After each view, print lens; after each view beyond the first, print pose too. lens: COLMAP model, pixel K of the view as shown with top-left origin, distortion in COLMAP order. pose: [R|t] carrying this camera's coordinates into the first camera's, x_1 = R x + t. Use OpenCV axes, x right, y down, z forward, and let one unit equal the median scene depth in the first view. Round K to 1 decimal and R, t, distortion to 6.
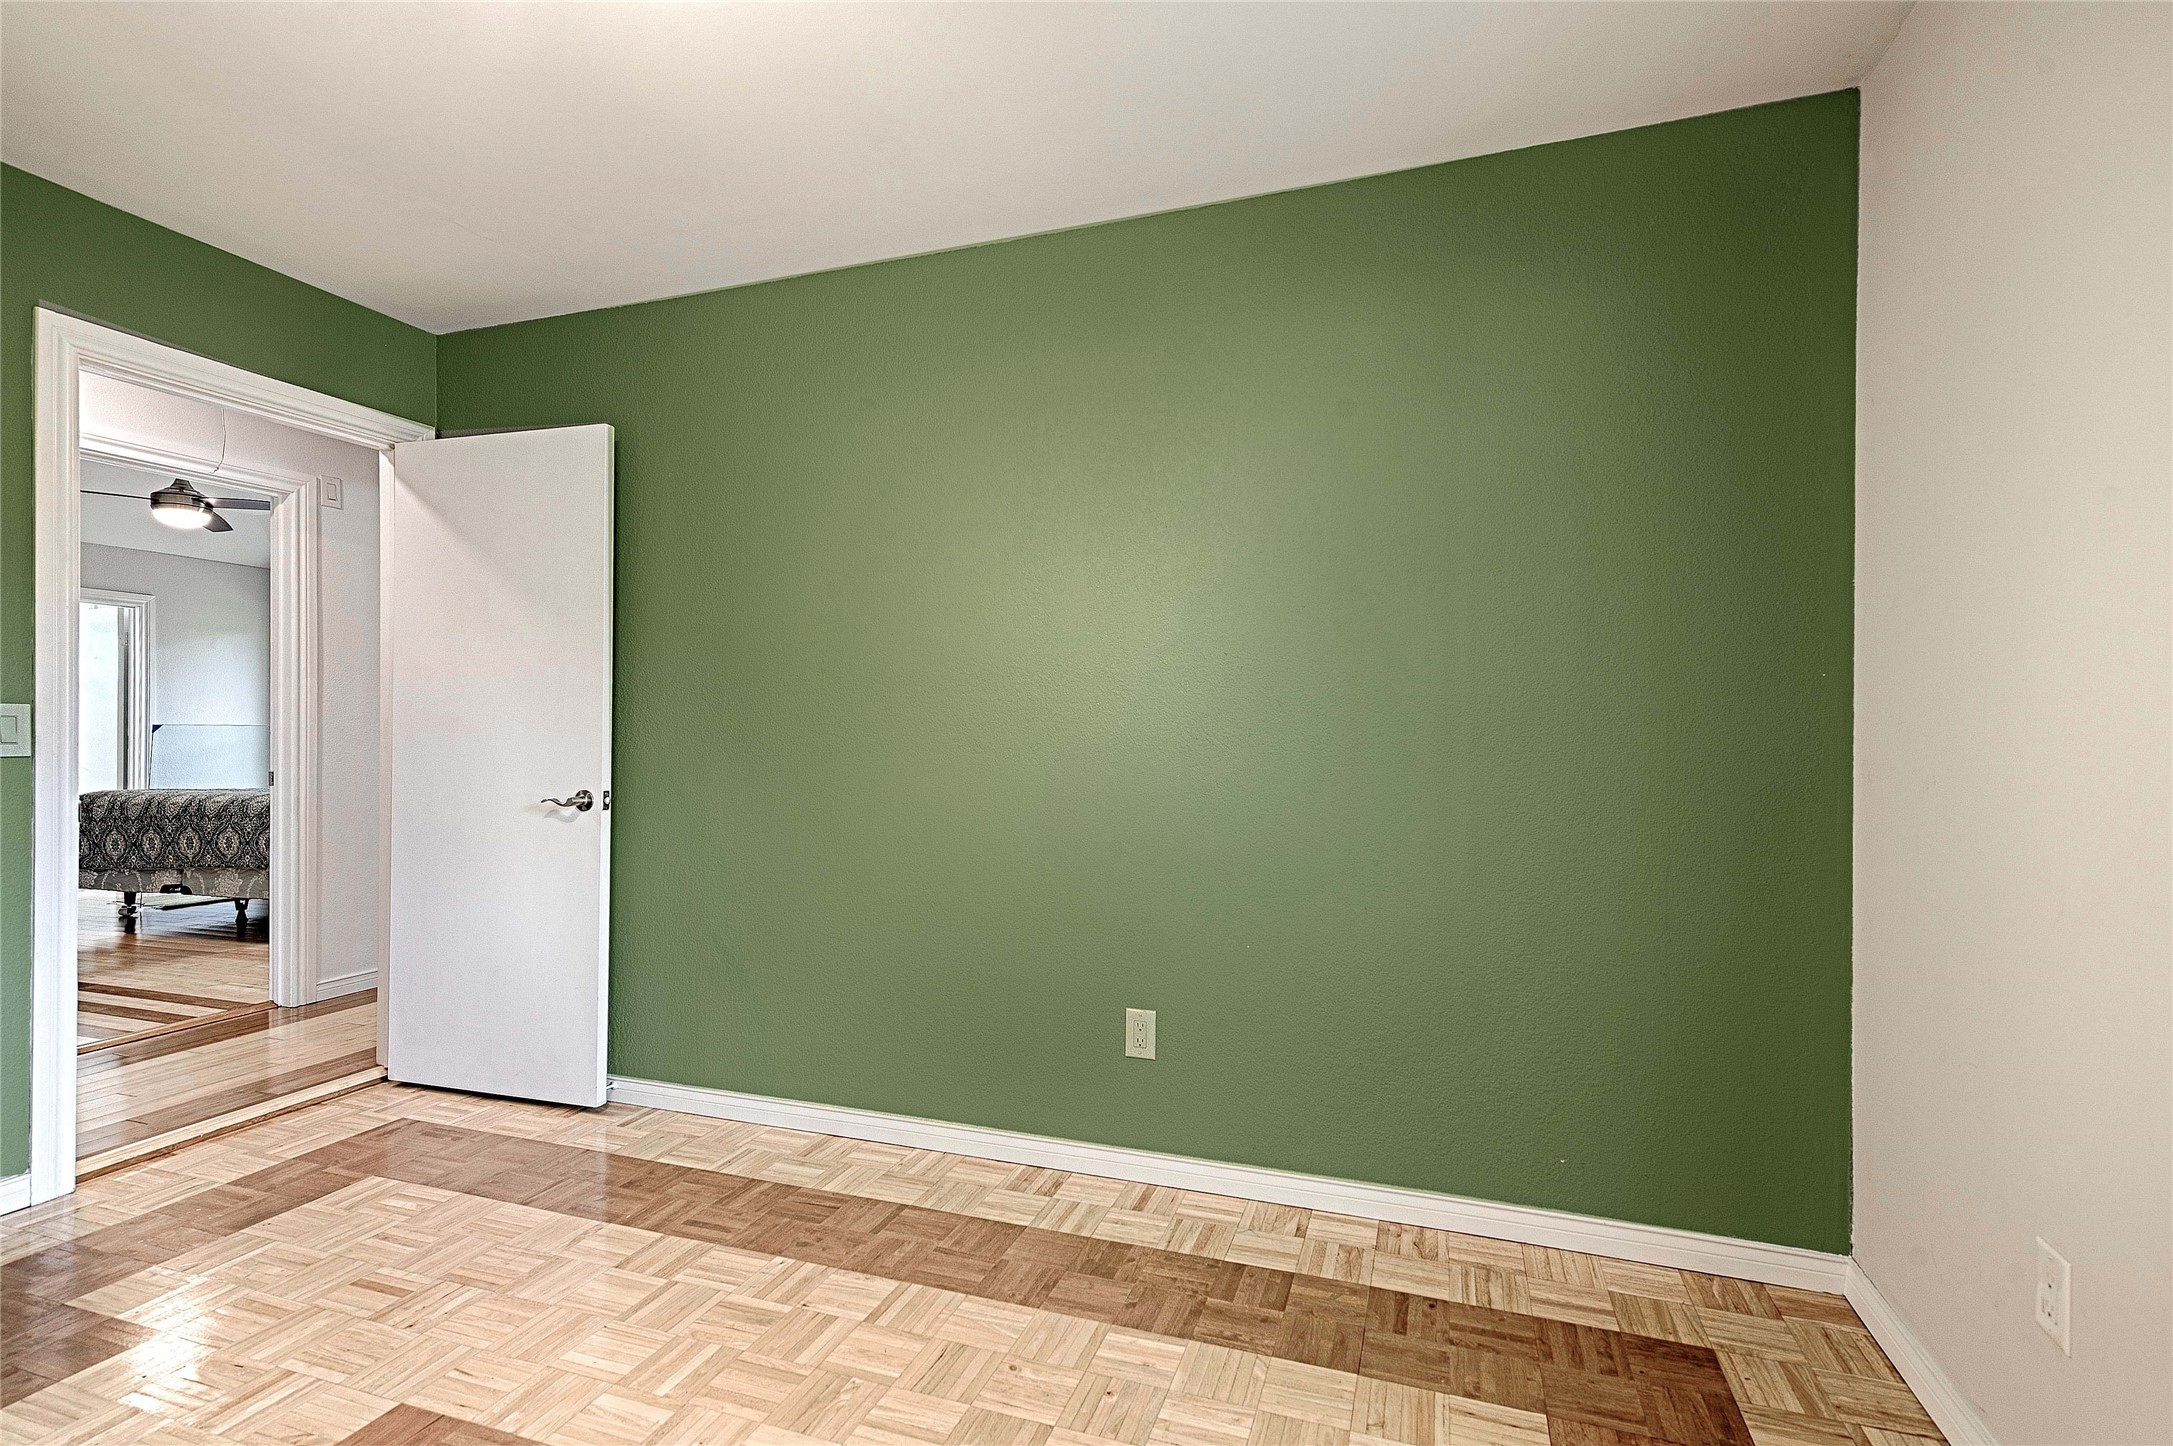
lens RADIAL K [[1010.8, 0, 1095.2], [0, 1010.8, 724.5], [0, 0, 1]] dist [0.000871, 0.000317]
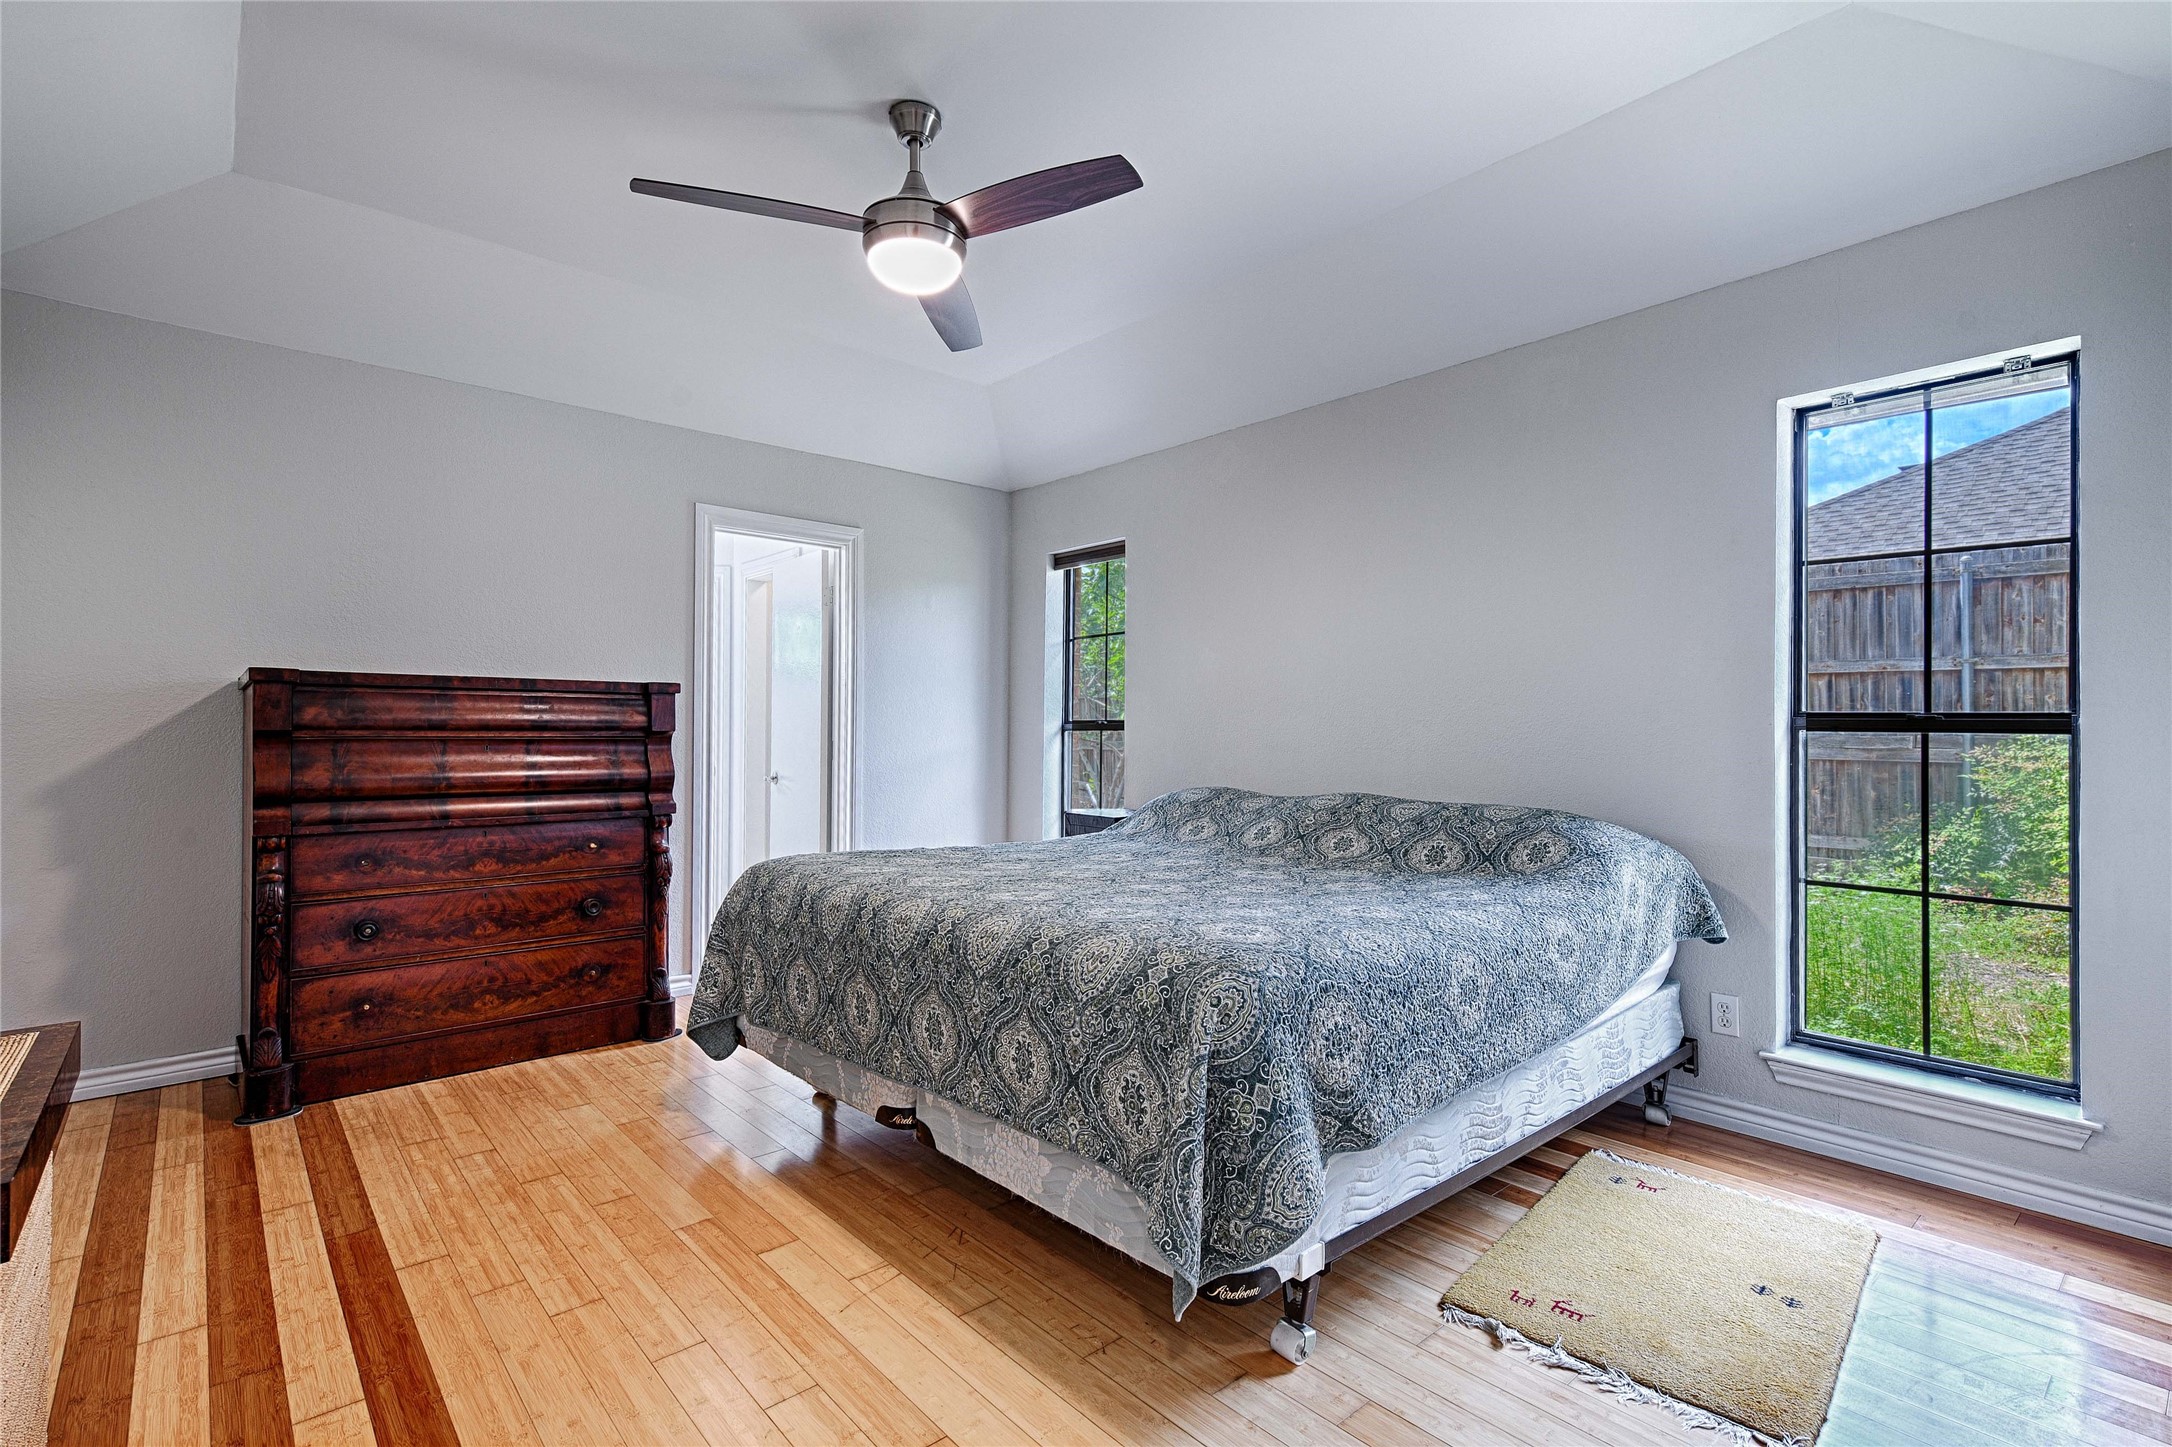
lens RADIAL K [[1010.3, 0, 1085.3], [0, 1010.3, 723.3], [0, 0, 1]] dist [0.000871, 0.000317]
pose [[0.864146, 0.004264, -0.503223, -0.638254], [-0.004829, 0.999988, 0.000181, -0.003497], [0.503218, 0.002273, 0.864157, 0.680138]]
